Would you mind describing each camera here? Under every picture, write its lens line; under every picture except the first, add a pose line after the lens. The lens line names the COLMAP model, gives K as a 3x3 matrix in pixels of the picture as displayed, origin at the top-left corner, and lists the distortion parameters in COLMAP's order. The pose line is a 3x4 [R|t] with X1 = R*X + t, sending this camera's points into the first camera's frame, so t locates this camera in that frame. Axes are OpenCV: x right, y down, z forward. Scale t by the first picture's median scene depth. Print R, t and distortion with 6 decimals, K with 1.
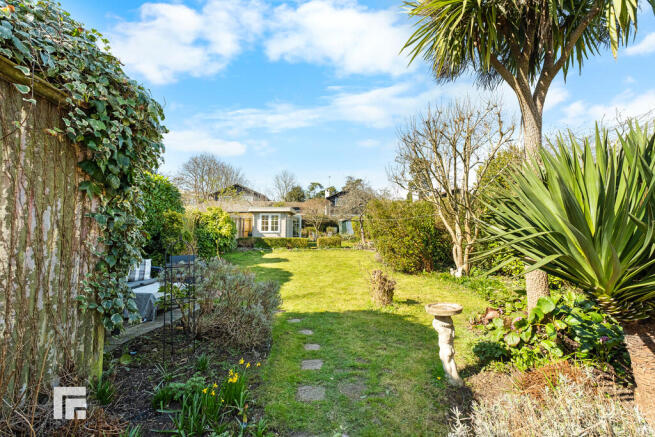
lens RADIAL K [[275.6, 0, 327.5], [0, 275.6, 218.5], [0, 0, 1]] dist [-0.000061, 0.000013]
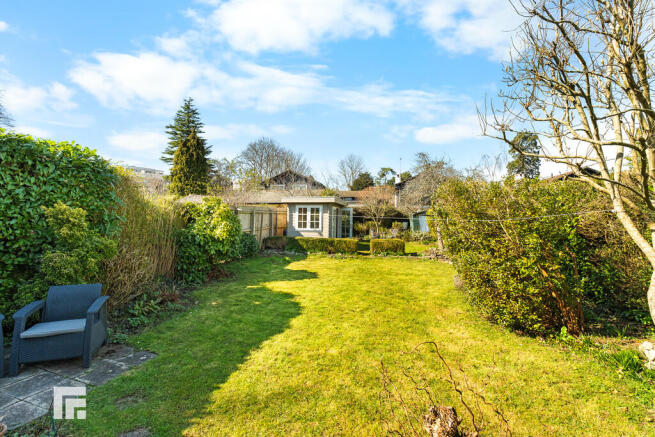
lens RADIAL K [[309.7, 0, 327.5], [0, 309.7, 218.5], [0, 0, 1]] dist [0.001435, 0.000131]
pose [[0.972310, 0.009184, -0.233514, 0.038863], [-0.002410, 0.999568, 0.029279, -0.006741], [0.233682, -0.027906, 0.971912, 0.187344]]
